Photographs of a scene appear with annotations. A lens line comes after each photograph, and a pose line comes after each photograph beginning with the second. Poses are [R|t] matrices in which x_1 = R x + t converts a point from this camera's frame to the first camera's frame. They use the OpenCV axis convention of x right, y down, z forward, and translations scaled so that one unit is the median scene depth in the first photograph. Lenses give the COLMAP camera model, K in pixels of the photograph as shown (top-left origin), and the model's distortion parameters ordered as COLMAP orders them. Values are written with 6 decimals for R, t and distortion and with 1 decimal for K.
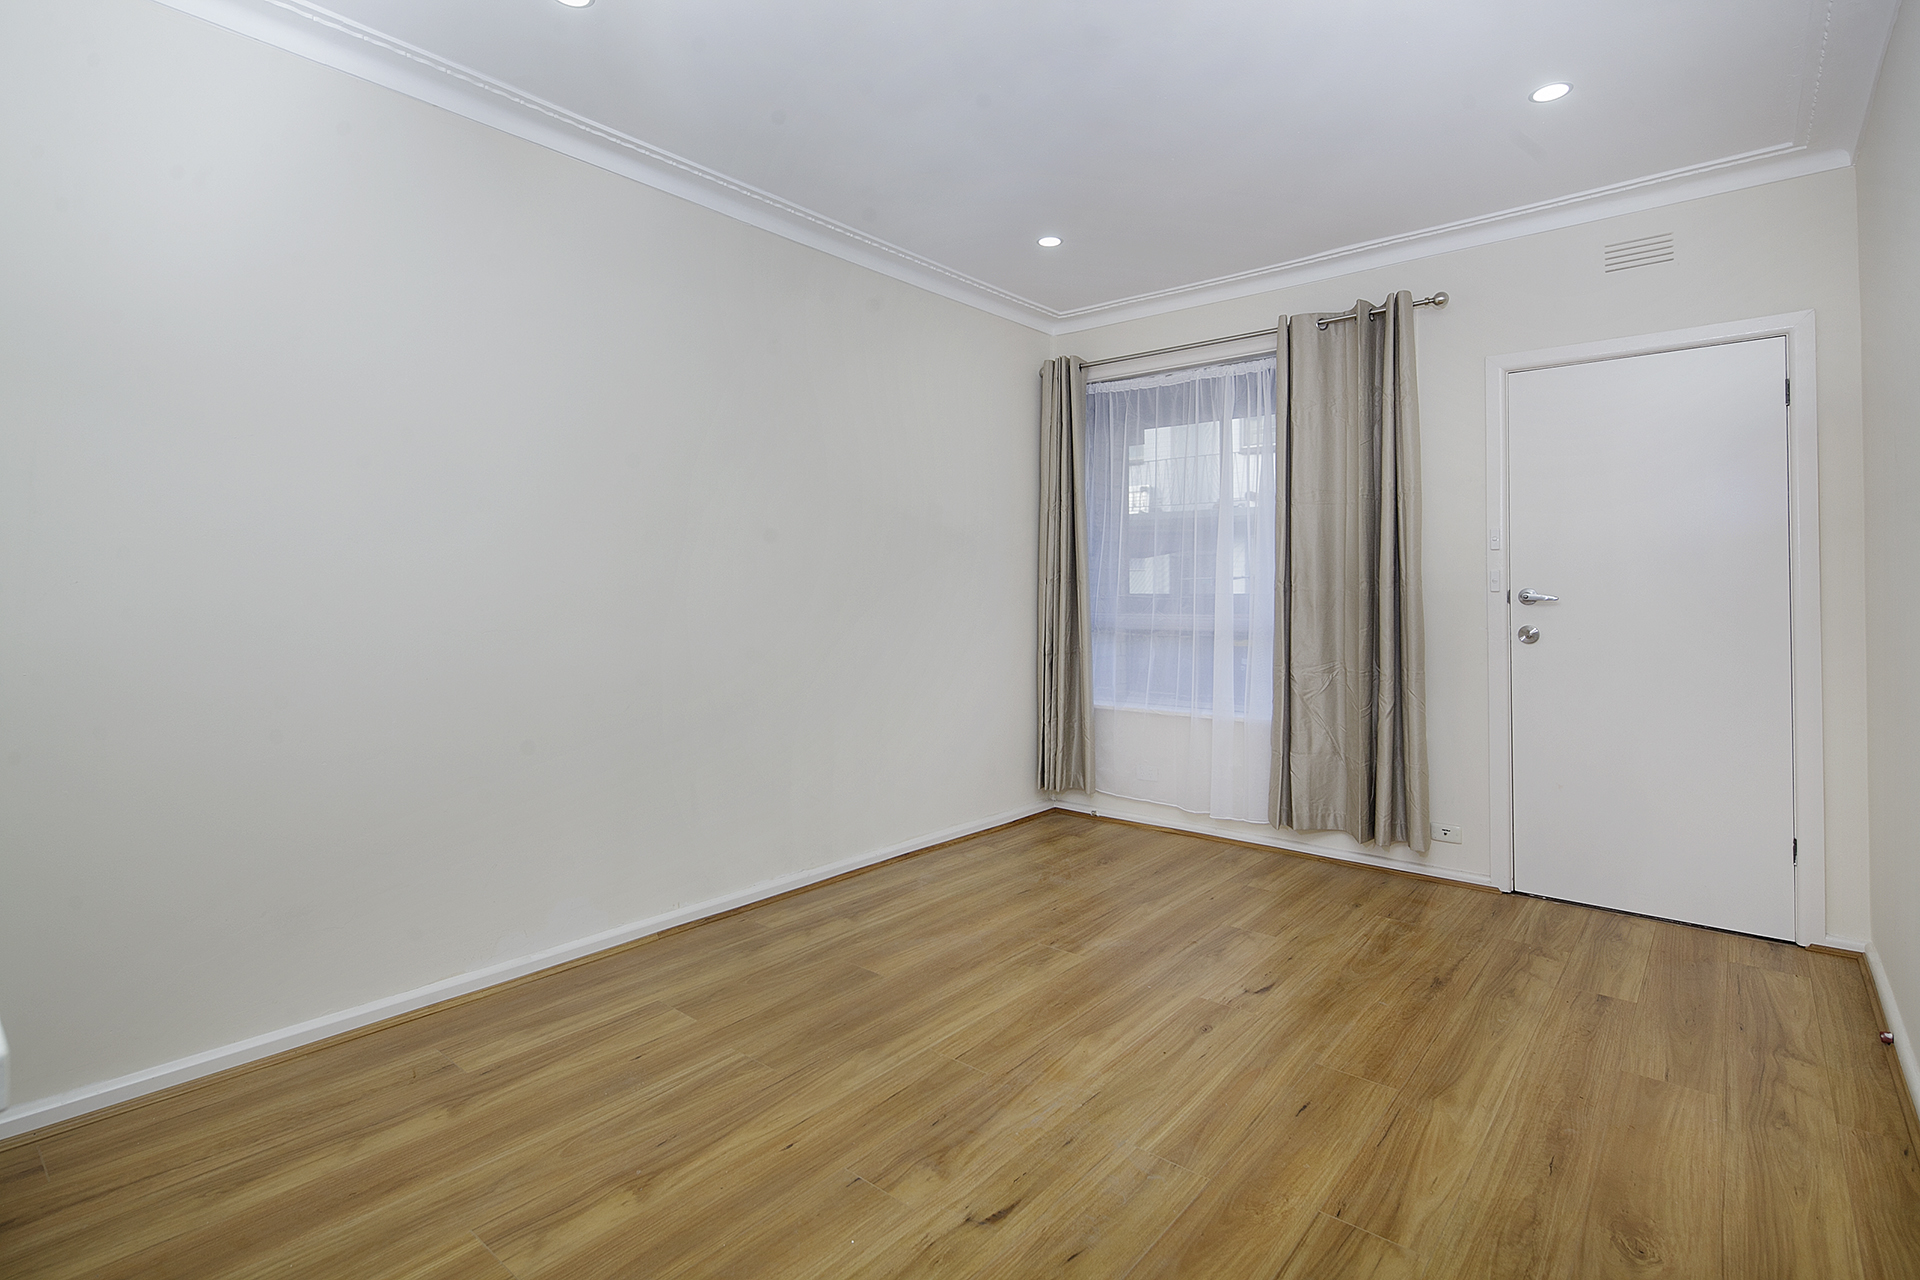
lens RADIAL K [[933.6, 0, 969.6], [0, 933.6, 591.0], [0, 0, 1]] dist [0.001145, -0.002641]
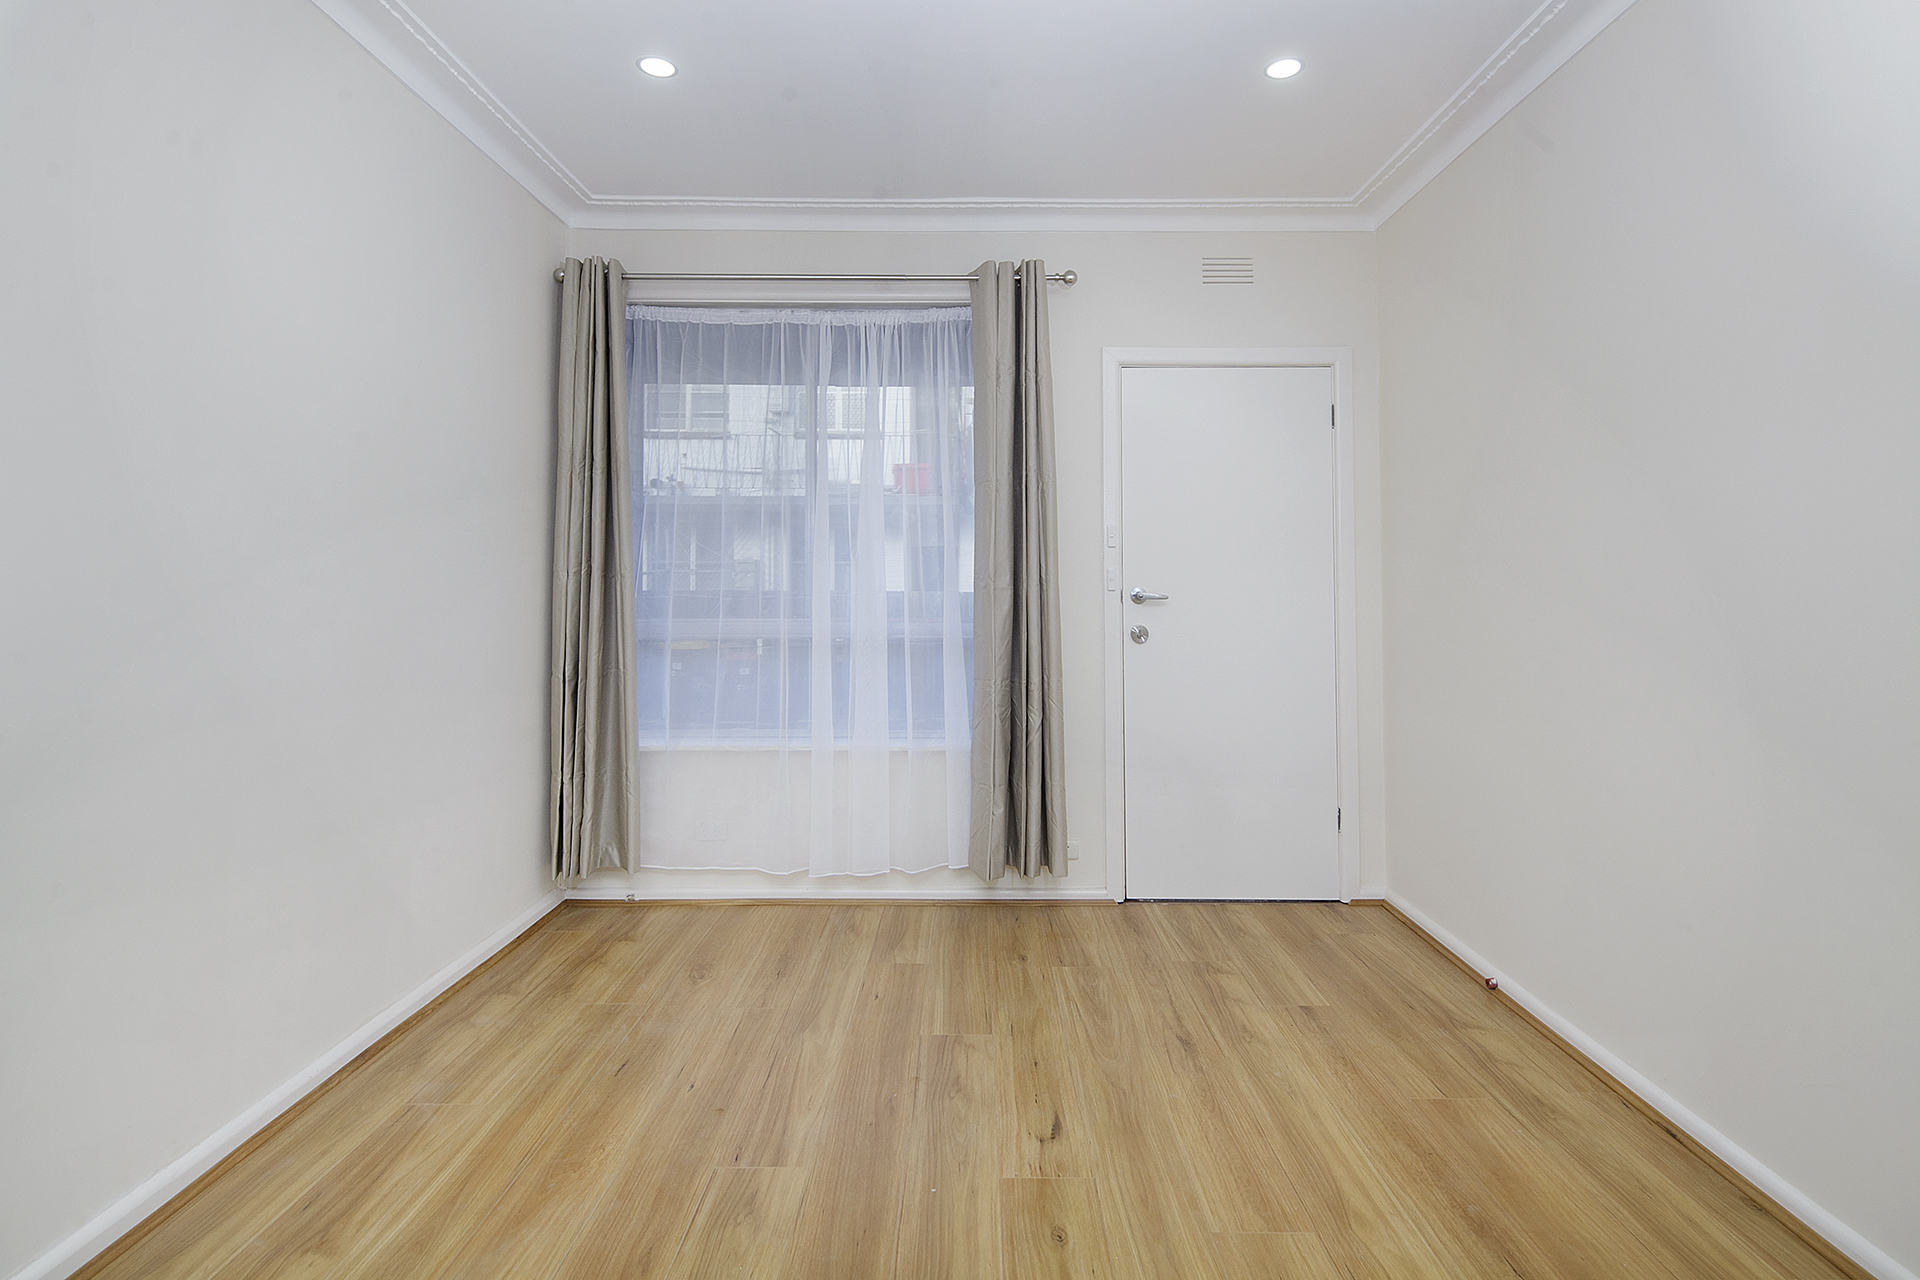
lens RADIAL K [[933.6, 0, 979.8], [0, 933.6, 566.4], [0, 0, 1]] dist [0.001145, -0.002641]
pose [[0.768213, 0.015977, 0.639994, -0.152241], [-0.002667, 0.999760, -0.021758, -0.002725], [-0.640188, 0.015008, 0.768071, 0.329343]]
